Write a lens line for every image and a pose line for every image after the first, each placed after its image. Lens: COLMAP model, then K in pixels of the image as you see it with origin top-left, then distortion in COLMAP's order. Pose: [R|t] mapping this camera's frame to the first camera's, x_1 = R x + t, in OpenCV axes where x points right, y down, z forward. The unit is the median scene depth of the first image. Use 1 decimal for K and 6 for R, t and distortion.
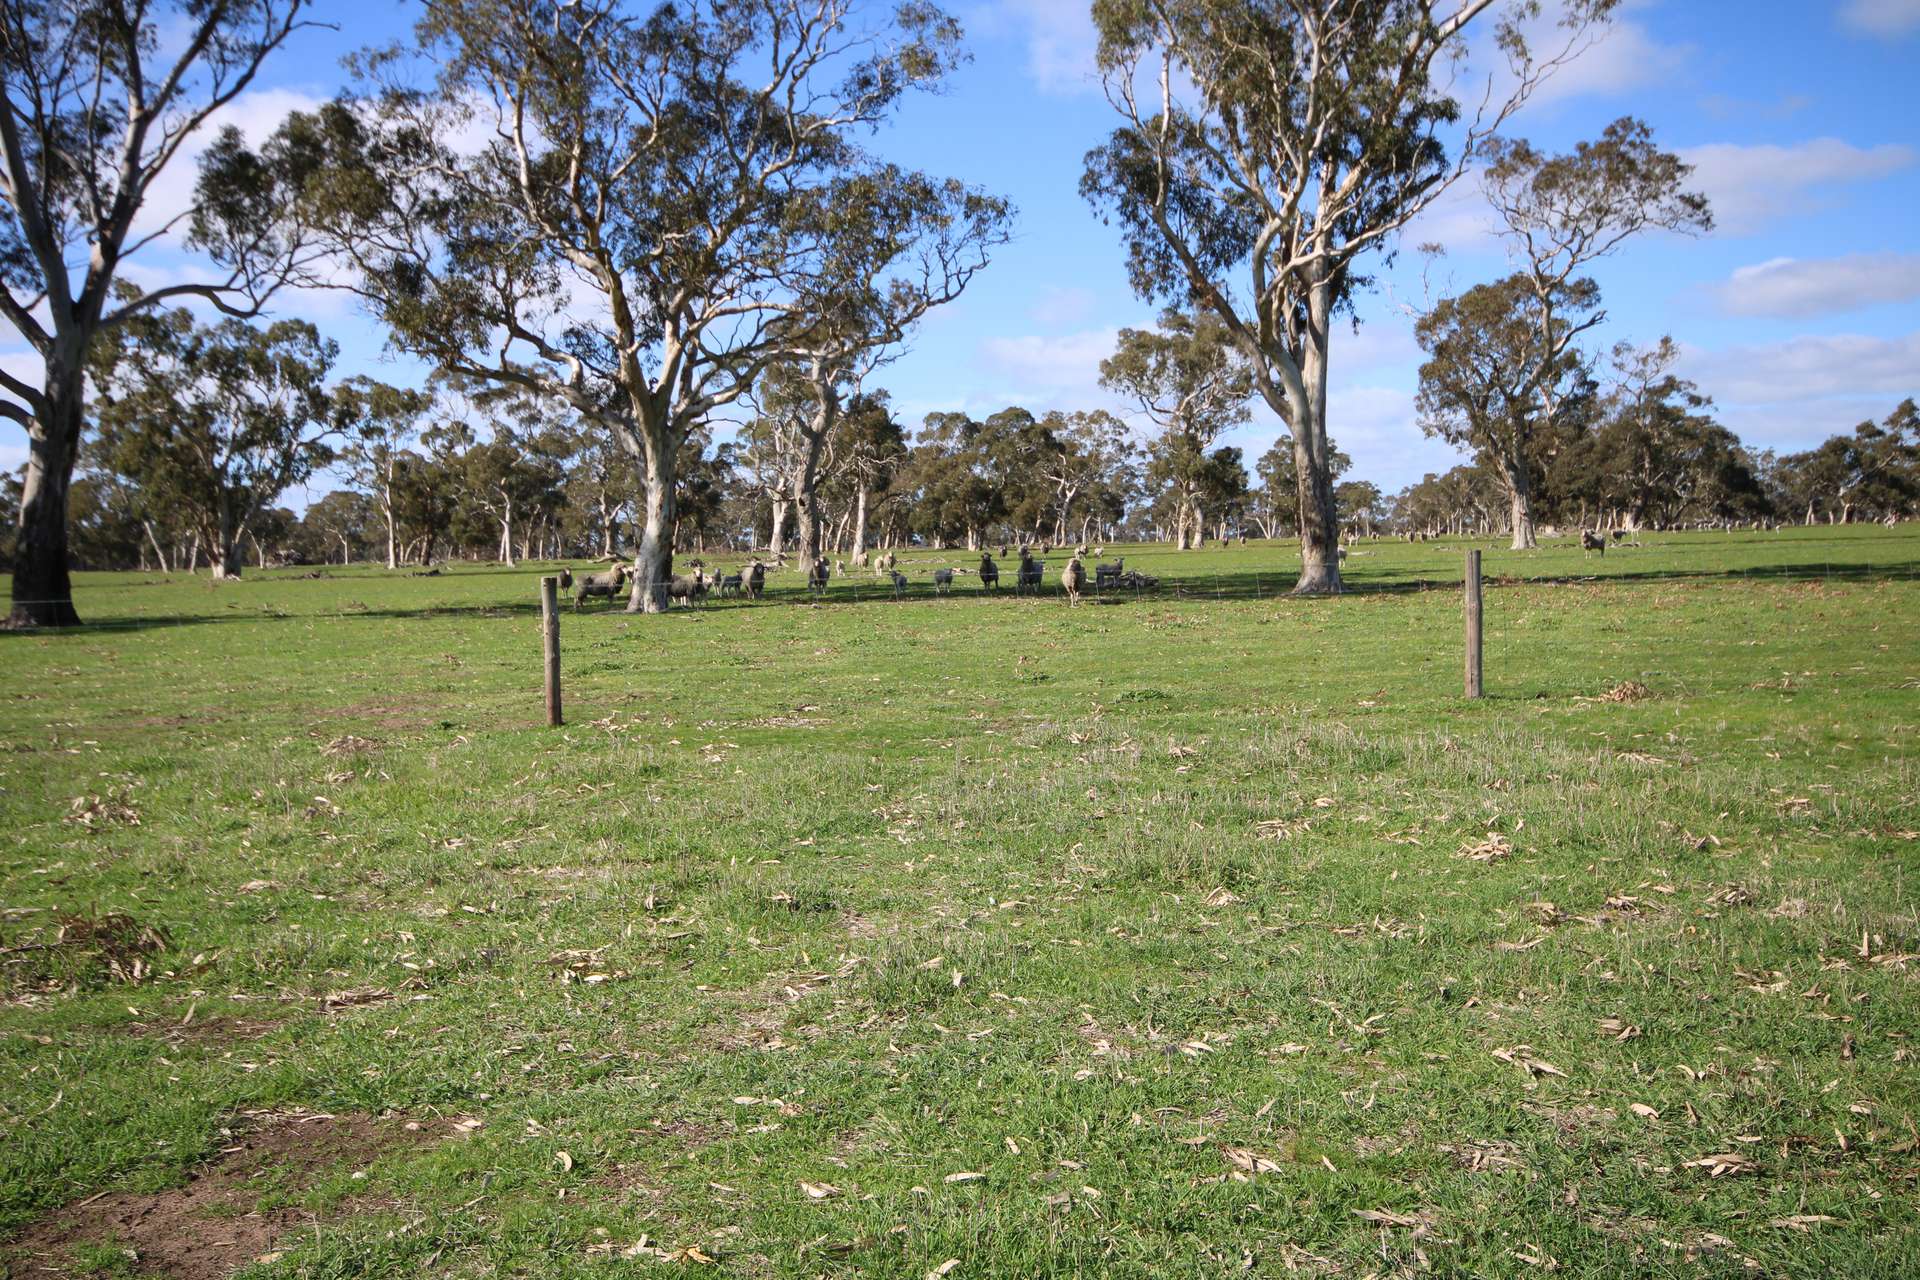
lens RADIAL K [[1688.1, 0, 941.2], [0, 1688.1, 638.1], [0, 0, 1]] dist [0.005932, 0.059383]
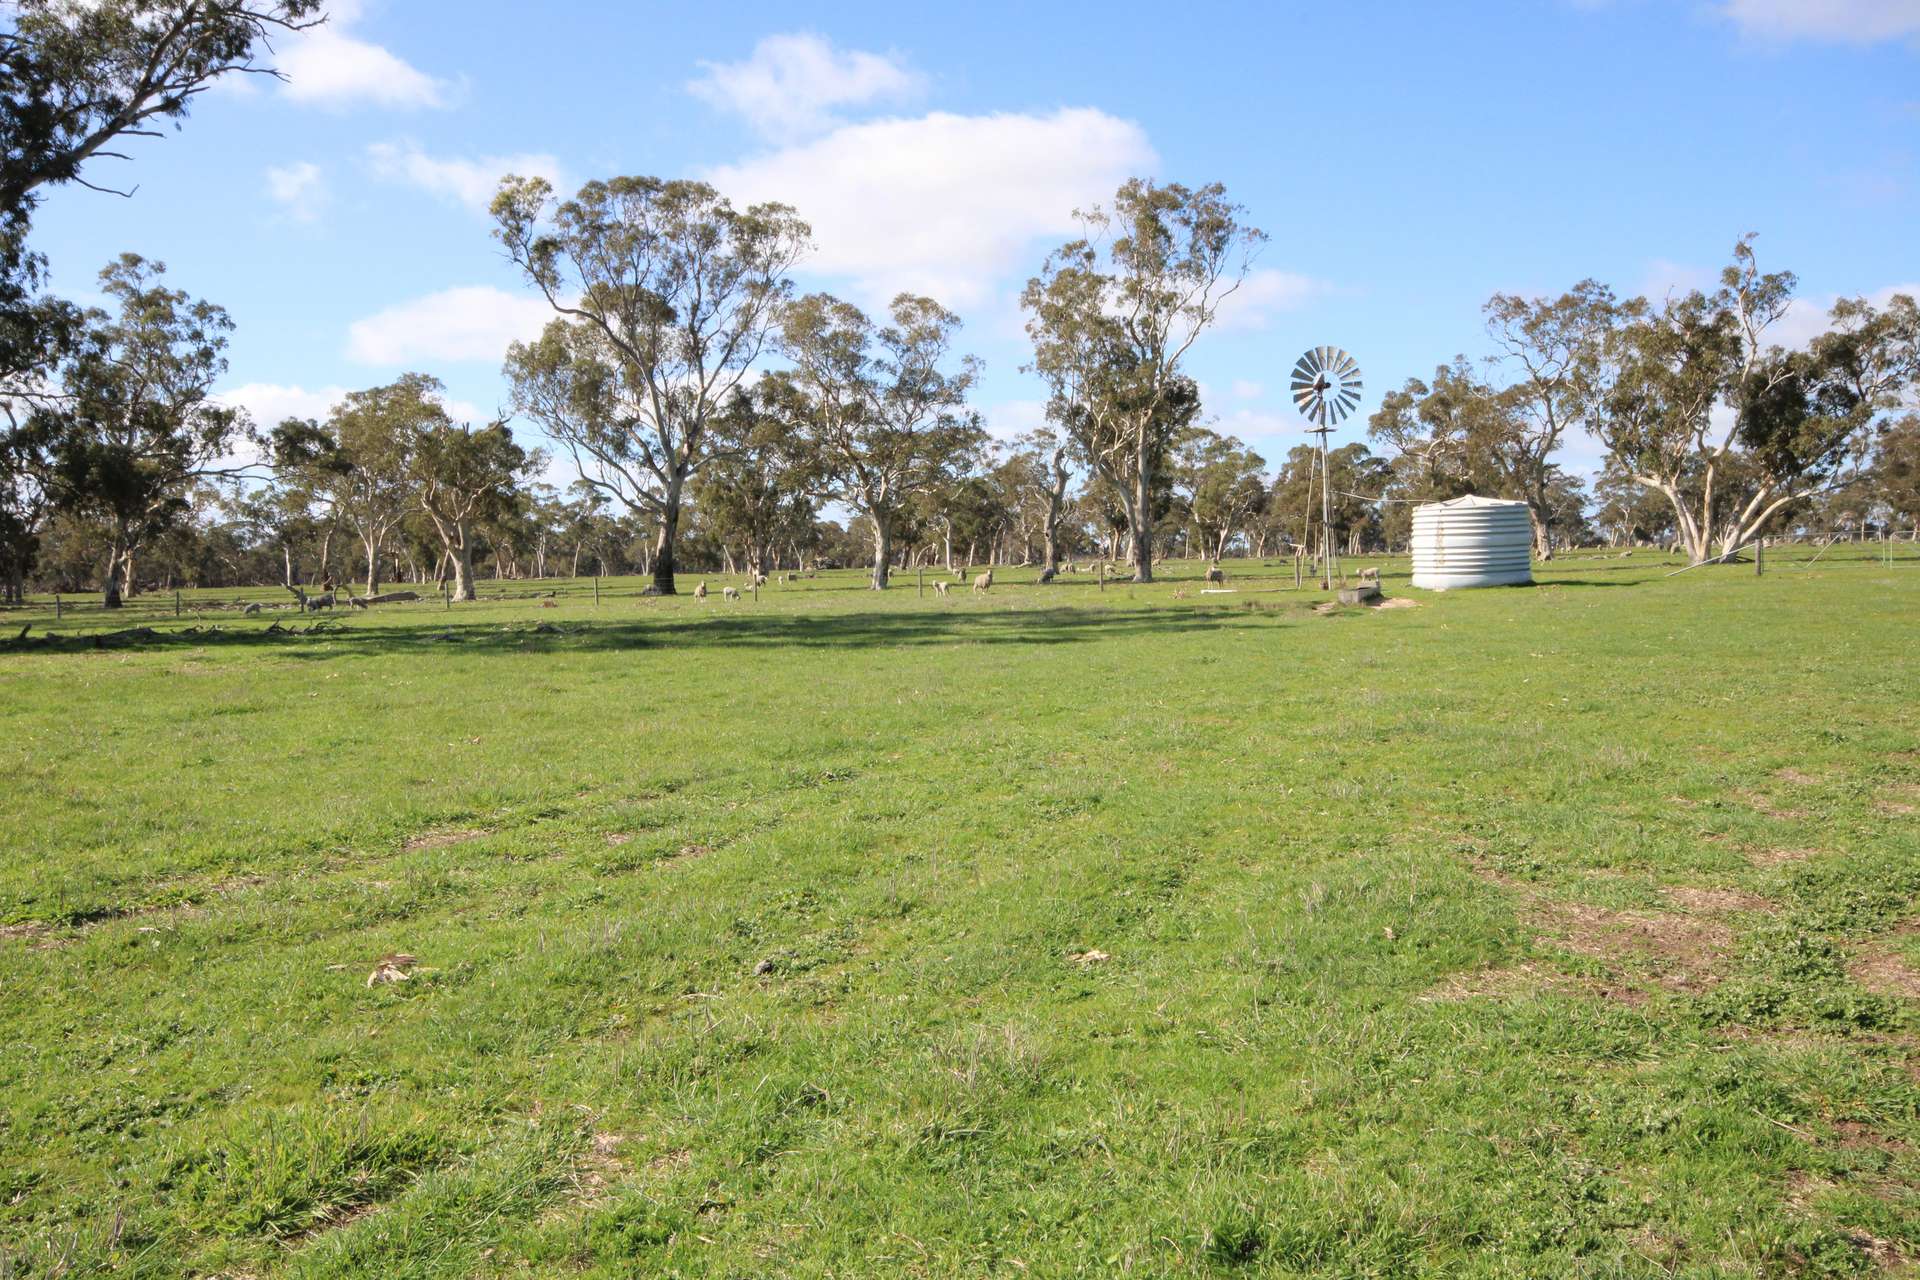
lens RADIAL K [[1688.1, 0, 941.2], [0, 1688.1, 638.1], [0, 0, 1]] dist [0.005932, 0.059383]
pose [[0.950504, 0.012802, -0.310448, 0.188483], [-0.013300, 0.999911, 0.000514, 0.014774], [0.310427, 0.003640, 0.950590, -0.369011]]
